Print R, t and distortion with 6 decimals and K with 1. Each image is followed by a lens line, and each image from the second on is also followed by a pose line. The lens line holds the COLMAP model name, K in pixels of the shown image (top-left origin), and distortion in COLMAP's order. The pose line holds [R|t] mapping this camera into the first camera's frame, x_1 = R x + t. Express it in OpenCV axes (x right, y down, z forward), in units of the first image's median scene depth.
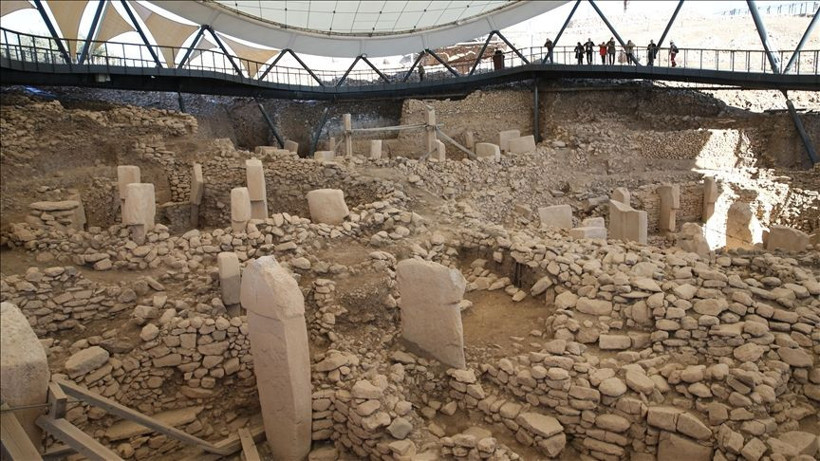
lens RADIAL K [[569.6, 0, 410.9], [0, 569.6, 228.2], [0, 0, 1]] dist [-0.110740, 0.096383]
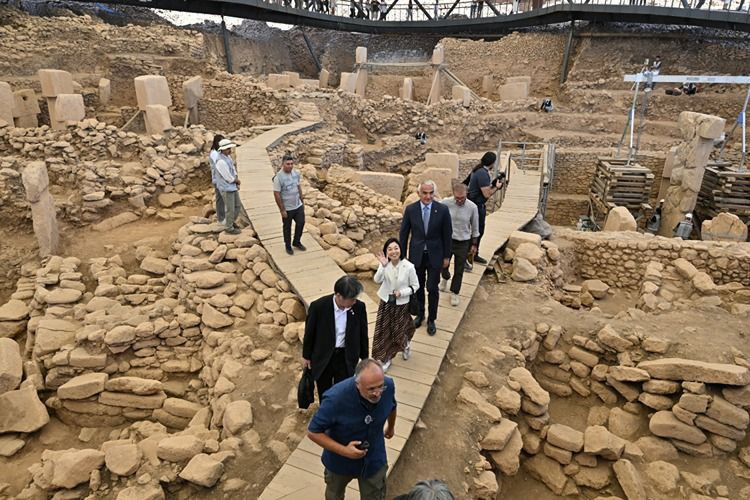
lens RADIAL K [[495.0, 0, 369.5], [0, 495.0, 251.6], [0, 0, 1]] dist [-0.001588, 0.000171]
pose [[0.919866, 0.204715, -0.334573, 0.380983], [-0.140081, 0.968201, 0.207278, -0.027953], [0.366366, -0.143801, 0.919292, 0.103497]]
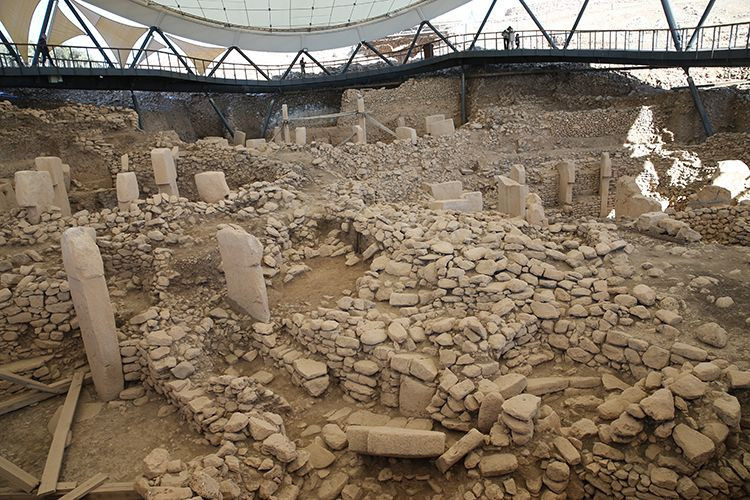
lens RADIAL K [[512.2, 0, 368.6], [0, 512.2, 260.5], [0, 0, 1]] dist [-0.104227, 0.088210]
pose [[0.998435, -0.016855, -0.053331, 0.126347], [0.022060, 0.994886, 0.098569, 0.008696], [0.051397, -0.099591, 0.993700, -0.003715]]
